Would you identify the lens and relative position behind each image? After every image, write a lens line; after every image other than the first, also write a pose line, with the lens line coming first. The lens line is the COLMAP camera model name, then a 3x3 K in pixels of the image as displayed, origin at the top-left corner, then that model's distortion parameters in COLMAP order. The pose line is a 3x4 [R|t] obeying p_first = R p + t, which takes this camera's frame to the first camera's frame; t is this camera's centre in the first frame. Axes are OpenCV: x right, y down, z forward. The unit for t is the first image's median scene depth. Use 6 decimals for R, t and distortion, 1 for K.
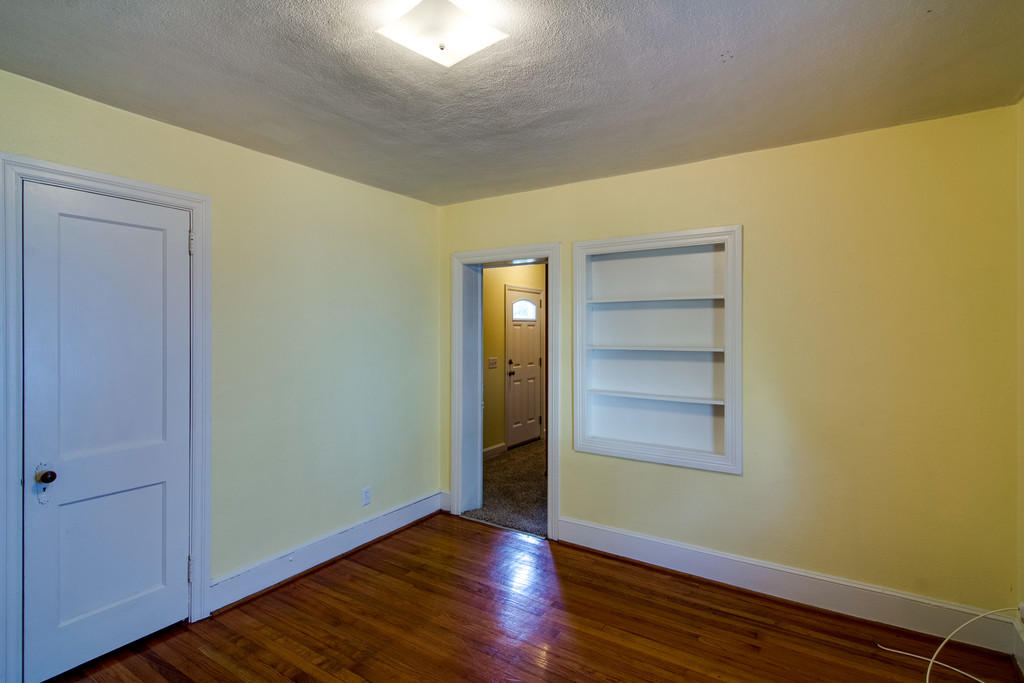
lens RADIAL K [[511.5, 0, 514.9], [0, 511.5, 327.2], [0, 0, 1]] dist [0.000970, -0.000147]
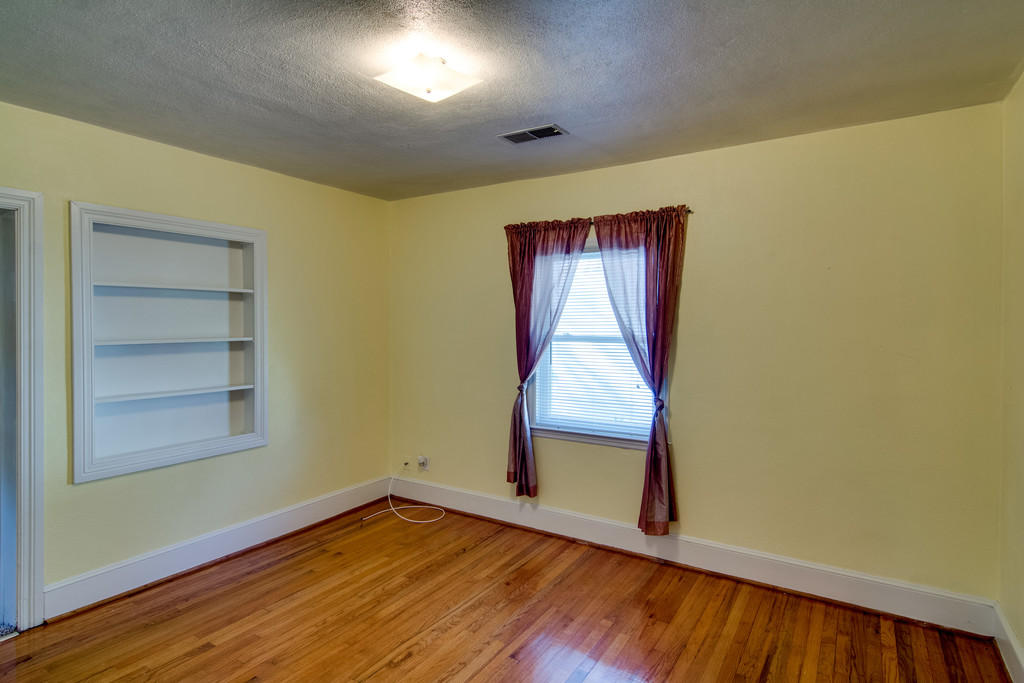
lens RADIAL K [[511.5, 0, 514.9], [0, 511.5, 327.2], [0, 0, 1]] dist [0.000970, -0.000147]
pose [[0.004077, -0.004911, 0.999980, -0.722637], [-0.004195, 0.999979, 0.004928, 0.011009], [-0.999983, -0.004215, 0.004056, 0.427242]]
